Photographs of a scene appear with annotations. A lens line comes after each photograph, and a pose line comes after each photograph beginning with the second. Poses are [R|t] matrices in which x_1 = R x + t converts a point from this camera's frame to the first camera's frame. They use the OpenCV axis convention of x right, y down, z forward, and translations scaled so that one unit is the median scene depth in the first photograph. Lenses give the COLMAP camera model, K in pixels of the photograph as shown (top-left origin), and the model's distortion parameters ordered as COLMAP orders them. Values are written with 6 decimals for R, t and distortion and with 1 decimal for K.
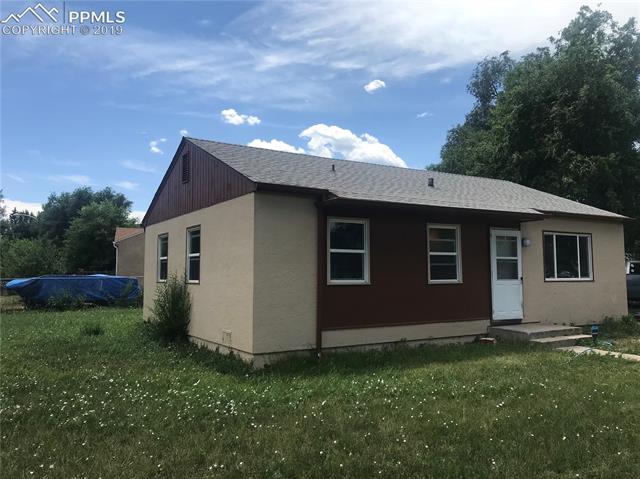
lens RADIAL K [[532.7, 0, 320.0], [0, 532.7, 239.5], [0, 0, 1]] dist [0.015847, -0.001962]
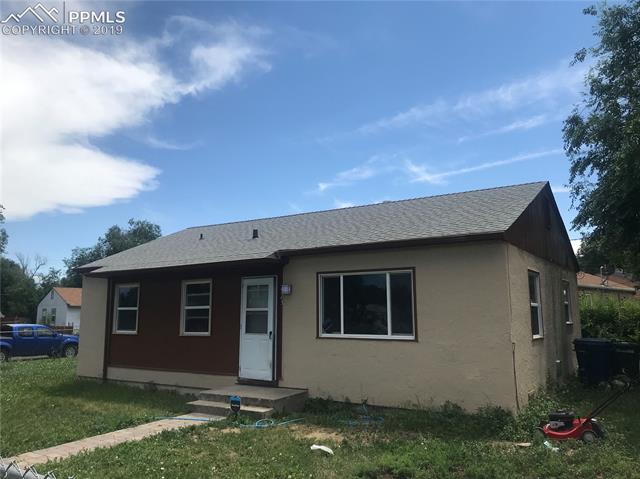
lens RADIAL K [[532.7, 0, 320.0], [0, 532.7, 239.5], [0, 0, 1]] dist [0.015847, -0.001962]
pose [[0.418352, -0.126137, -0.899484, 1.253432], [0.063842, 0.991944, -0.109410, 0.023079], [0.906039, -0.011653, 0.423035, 0.739200]]
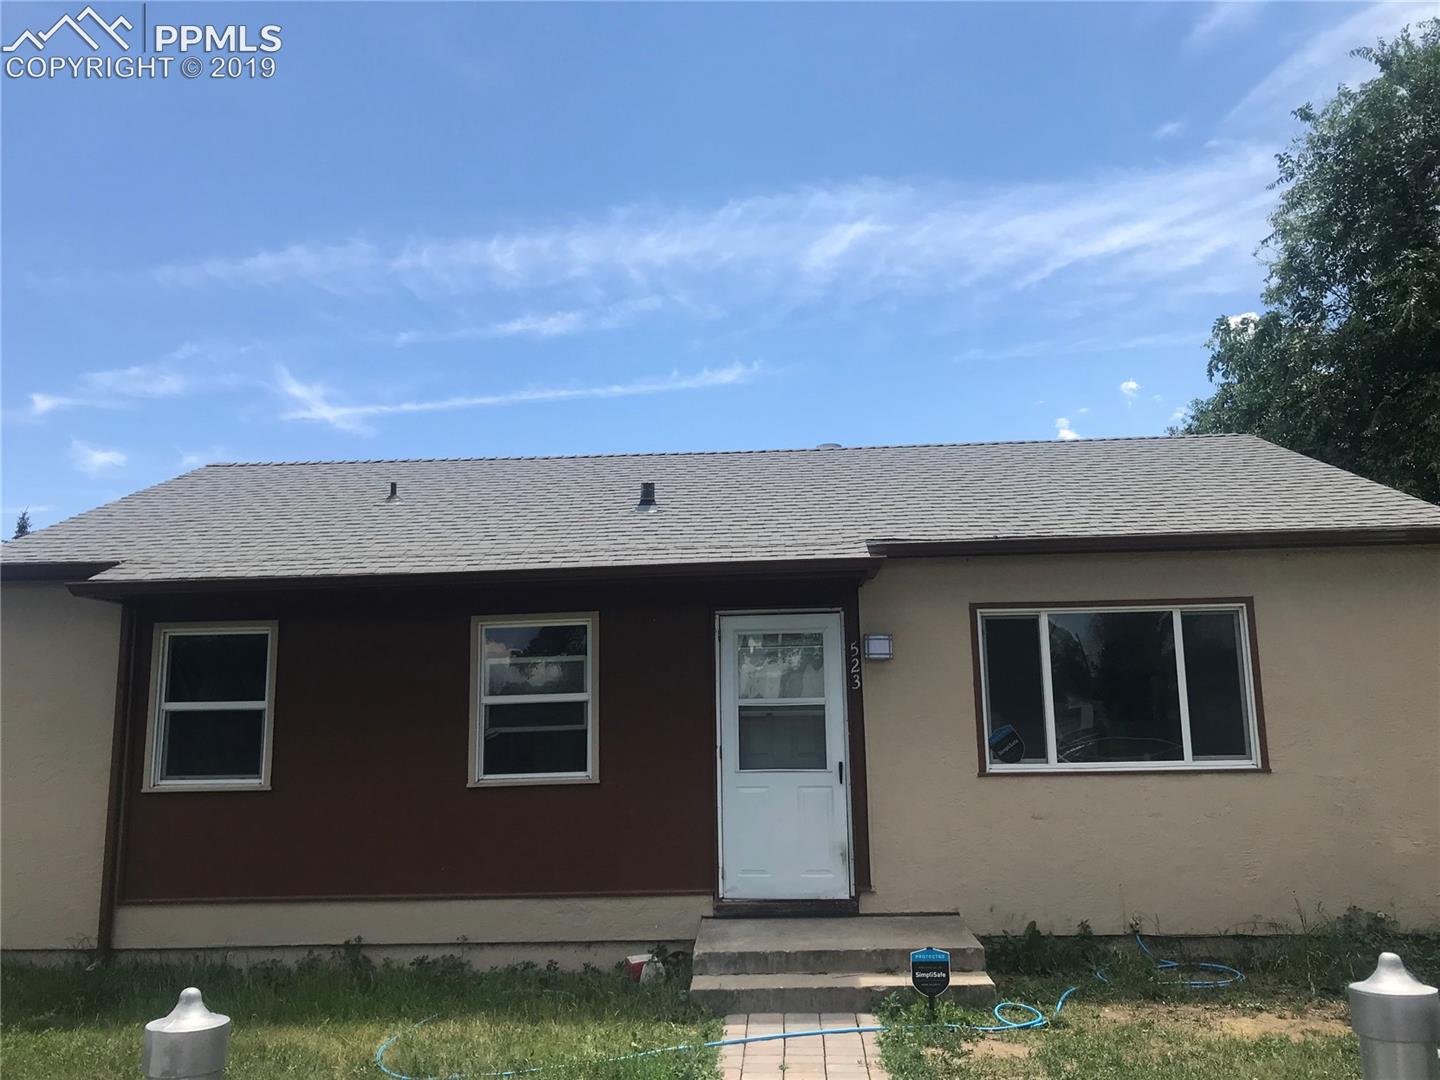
lens RADIAL K [[1198.5, 0, 720.0], [0, 1198.5, 540.0], [0, 0, 1]] dist [0.015847, -0.001962]
pose [[0.825299, -0.098640, -0.556015, 0.752084], [0.054579, 0.993949, -0.095321, 0.004114], [0.562053, 0.048321, 0.825689, 0.389187]]
